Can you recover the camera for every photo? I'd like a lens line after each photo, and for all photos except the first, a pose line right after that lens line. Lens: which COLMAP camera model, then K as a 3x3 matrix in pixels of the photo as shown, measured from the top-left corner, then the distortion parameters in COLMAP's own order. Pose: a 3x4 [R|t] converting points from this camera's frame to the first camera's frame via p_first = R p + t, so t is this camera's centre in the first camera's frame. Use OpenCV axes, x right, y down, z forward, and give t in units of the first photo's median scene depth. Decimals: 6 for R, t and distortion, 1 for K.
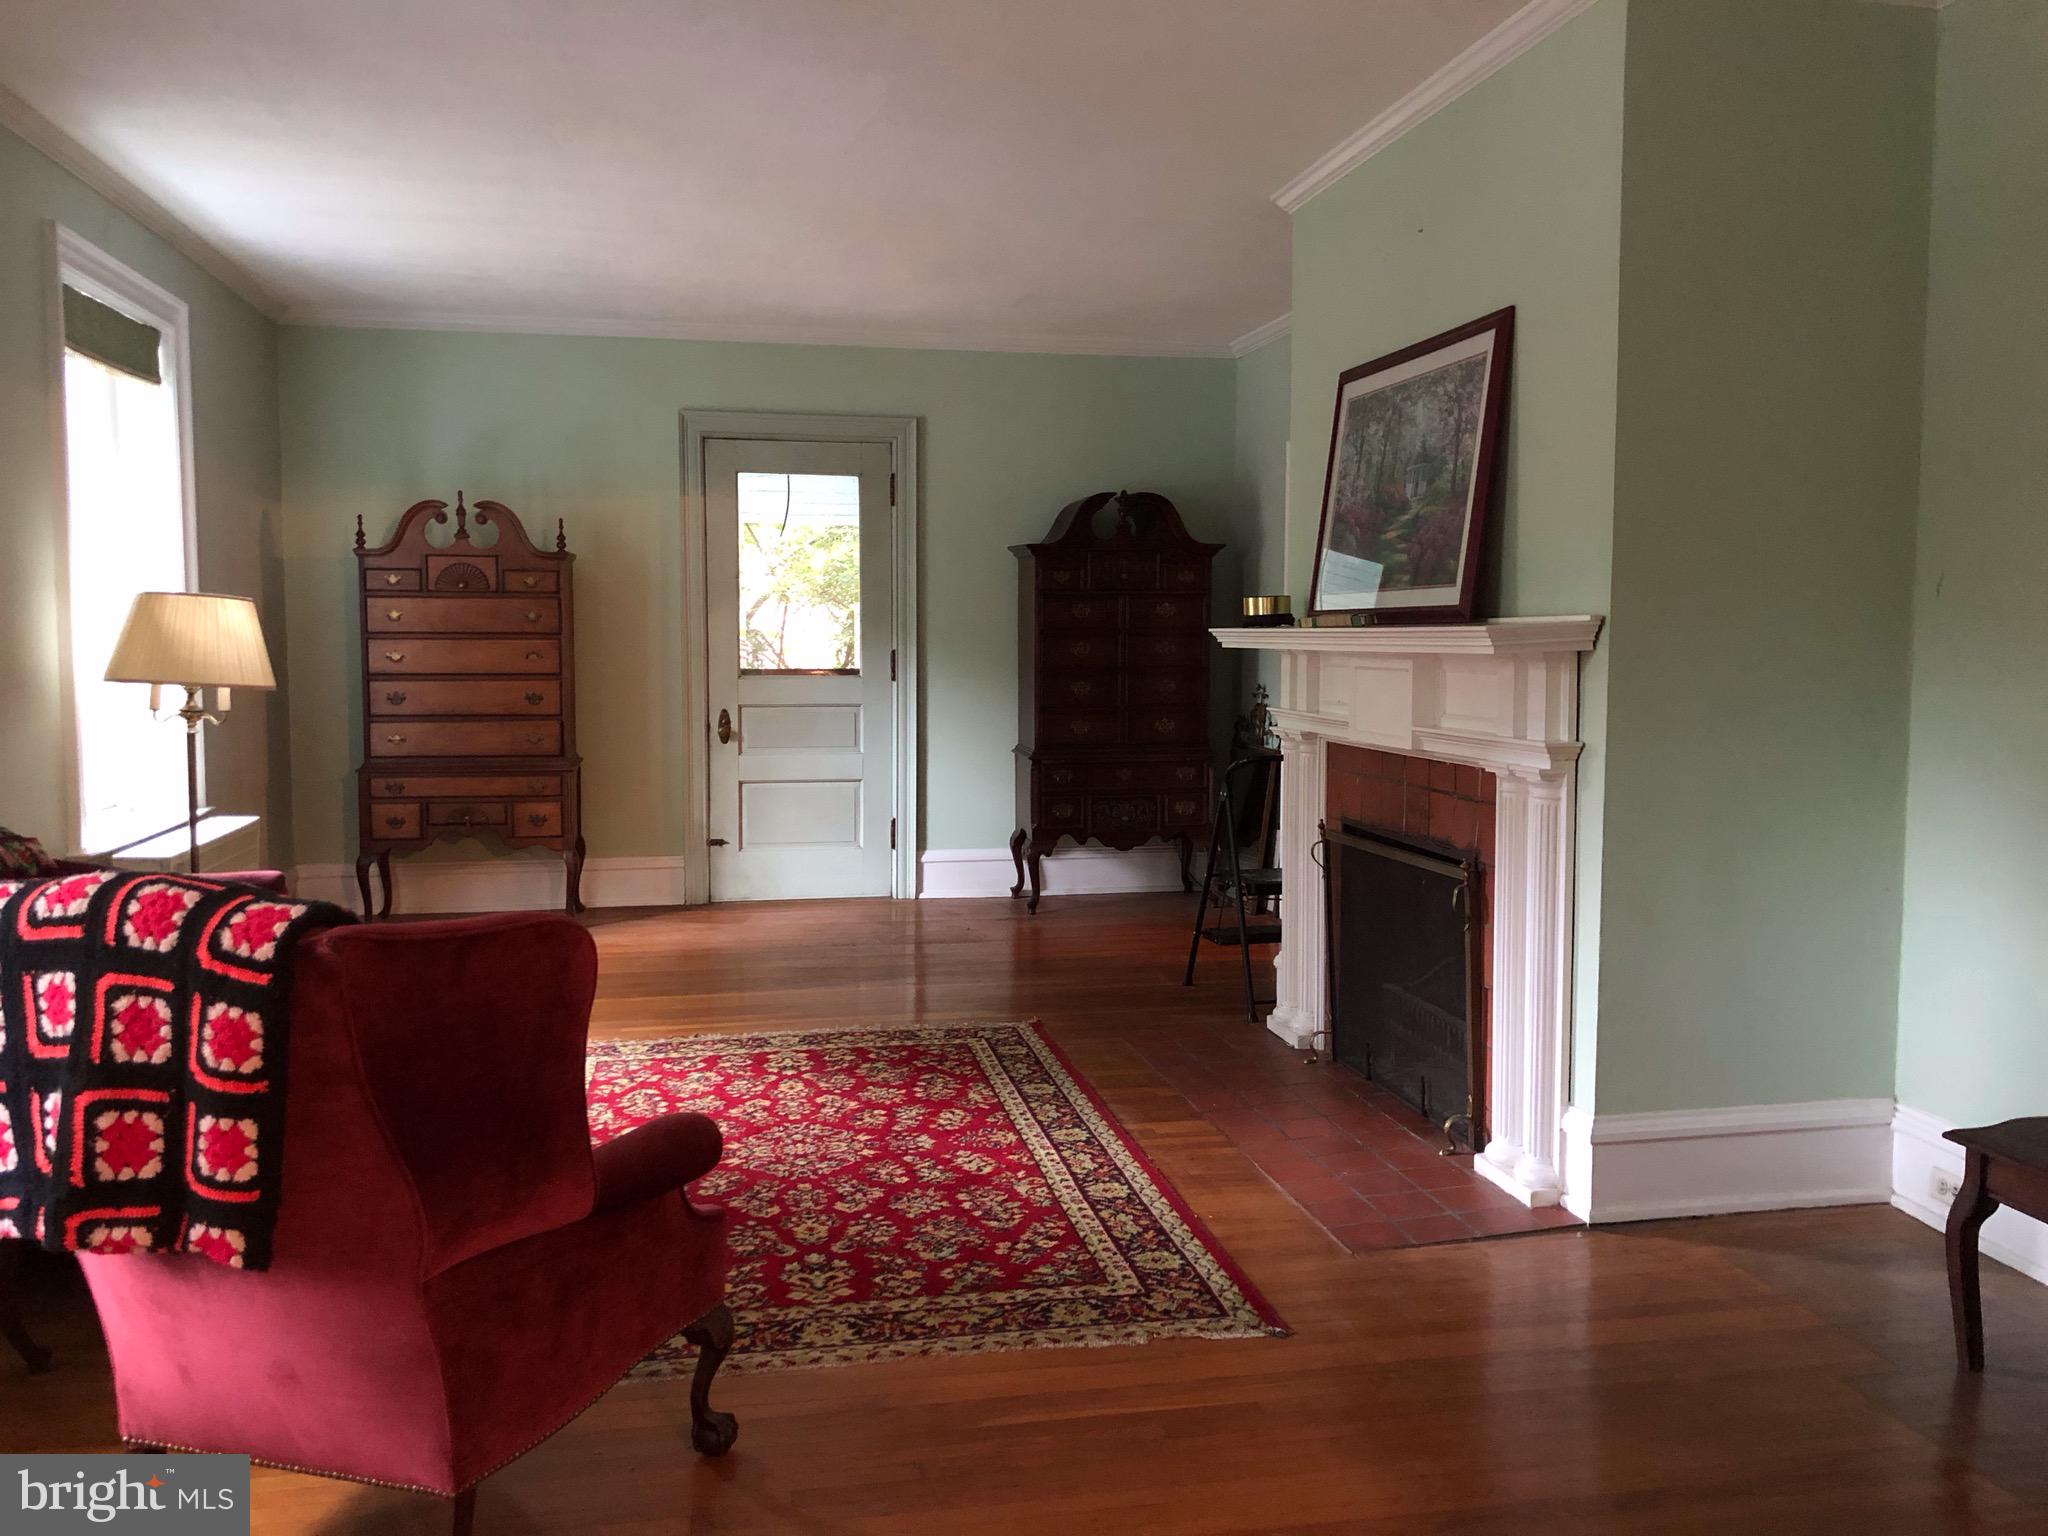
lens RADIAL K [[1672.1, 0, 1024.0], [0, 1672.1, 768.0], [0, 0, 1]] dist [0.137437, -0.207681]
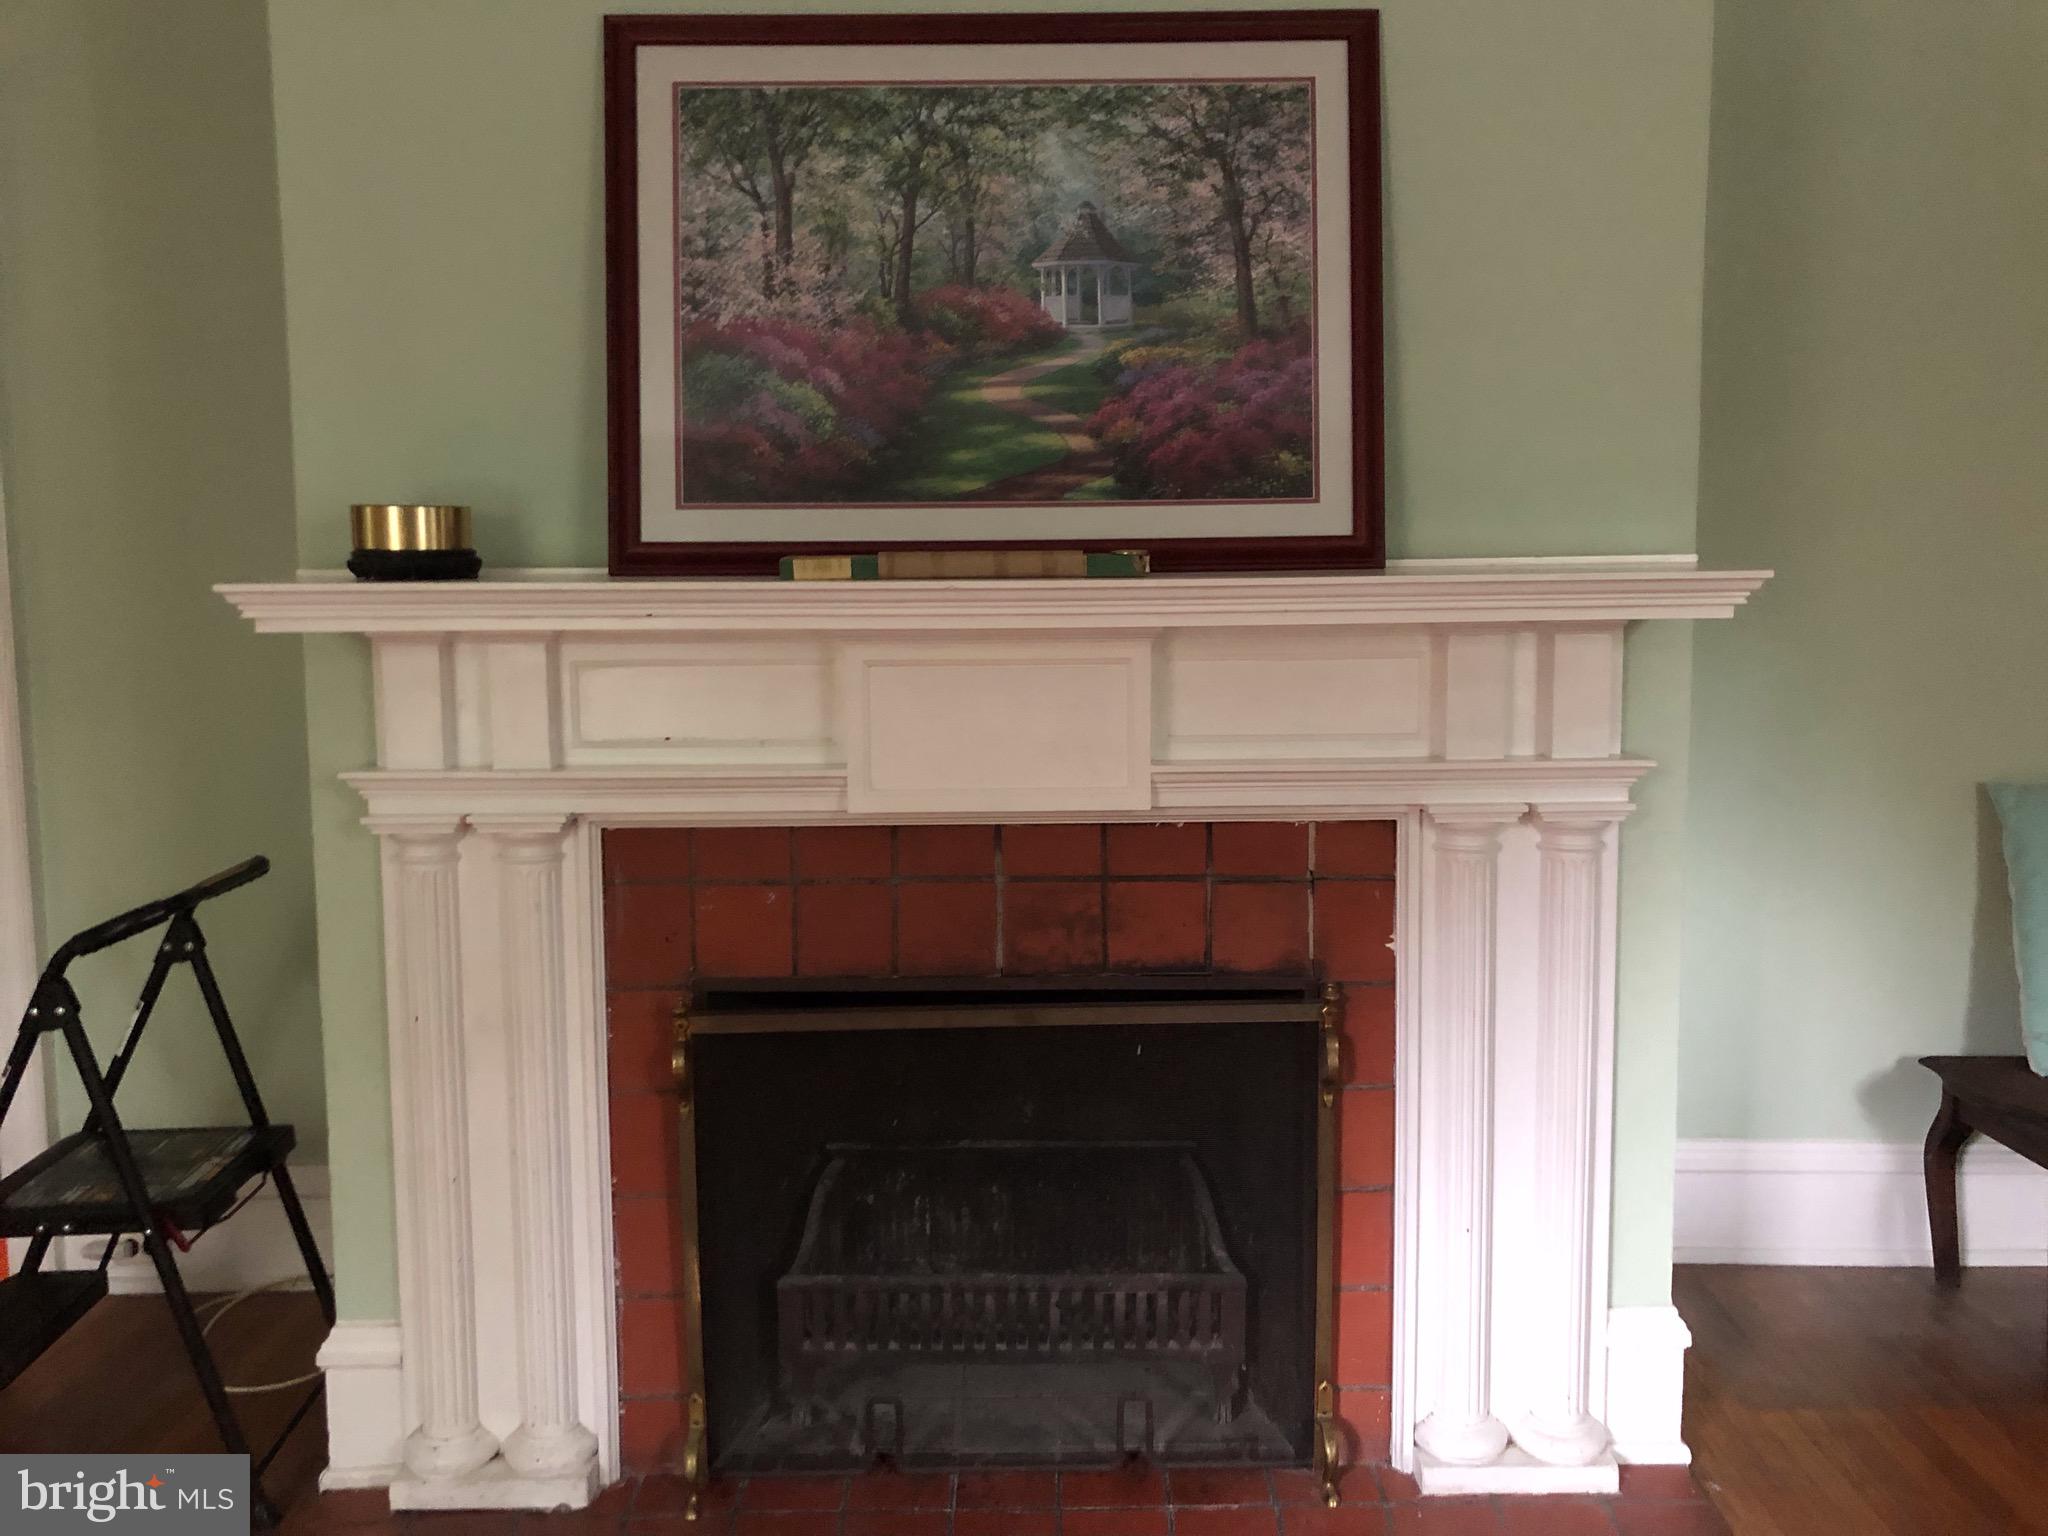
lens RADIAL K [[1672.1, 0, 1024.0], [0, 1672.1, 768.0], [0, 0, 1]] dist [0.137437, -0.207681]
pose [[0.186187, -0.109157, 0.976432, -0.289024], [0.090280, 0.991506, 0.093627, -0.075770], [-0.978358, 0.070720, 0.194461, 0.924170]]
